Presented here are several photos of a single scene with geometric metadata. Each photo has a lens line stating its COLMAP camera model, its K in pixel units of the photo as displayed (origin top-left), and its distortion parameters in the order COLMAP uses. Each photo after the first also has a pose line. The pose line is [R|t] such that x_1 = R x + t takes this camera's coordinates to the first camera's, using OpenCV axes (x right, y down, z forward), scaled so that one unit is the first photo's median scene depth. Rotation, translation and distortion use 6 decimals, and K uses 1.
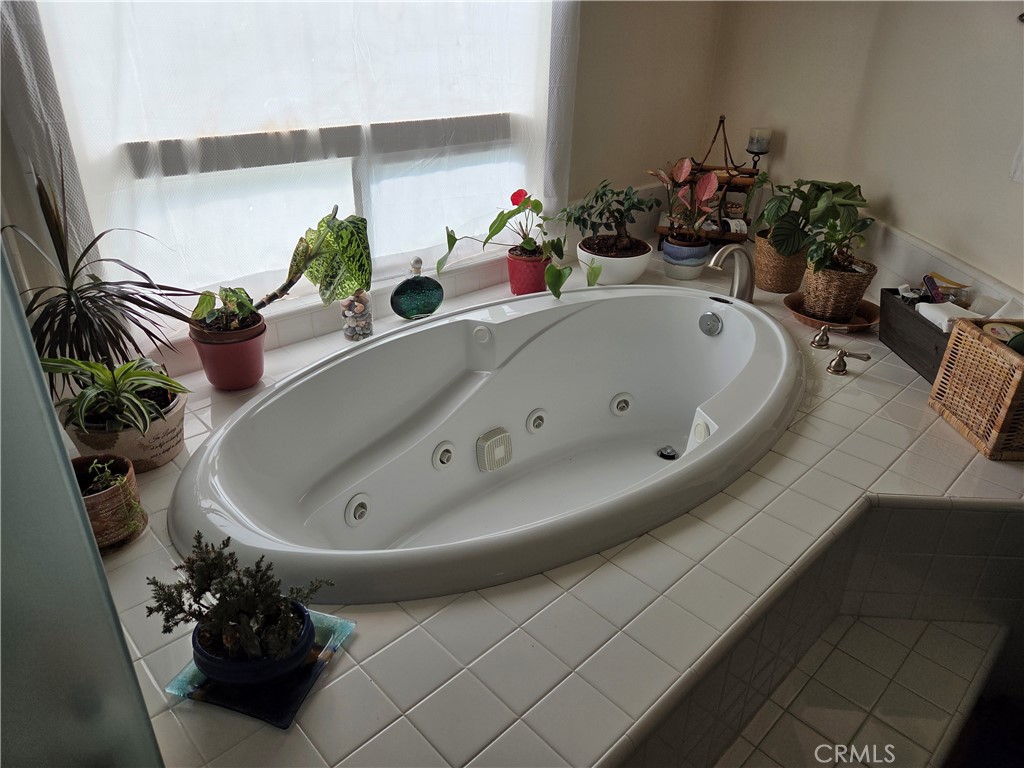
lens RADIAL K [[693.3, 0, 493.4], [0, 693.3, 405.0], [0, 0, 1]] dist [0.070849, -0.084826]
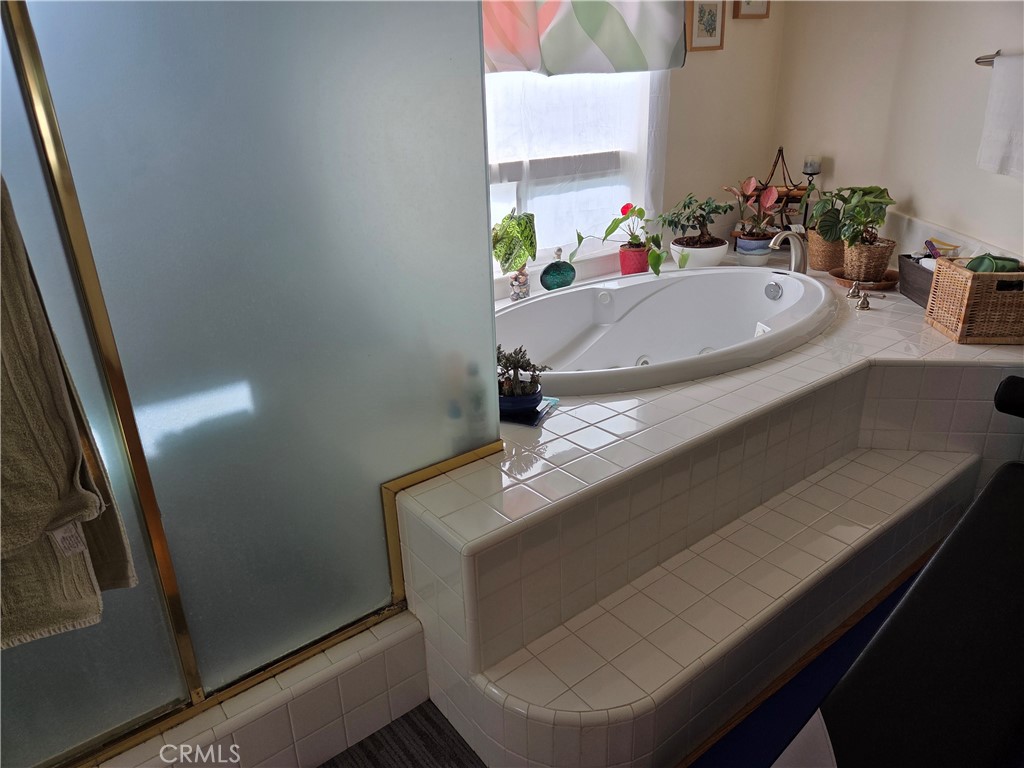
lens RADIAL K [[693.3, 0, 493.4], [0, 693.3, 405.0], [0, 0, 1]] dist [0.070849, -0.084826]
pose [[0.992744, -0.010140, -0.119820, -0.067303], [-0.000430, 0.996133, -0.087861, 0.221518], [0.120248, 0.087275, 0.988900, -0.387658]]
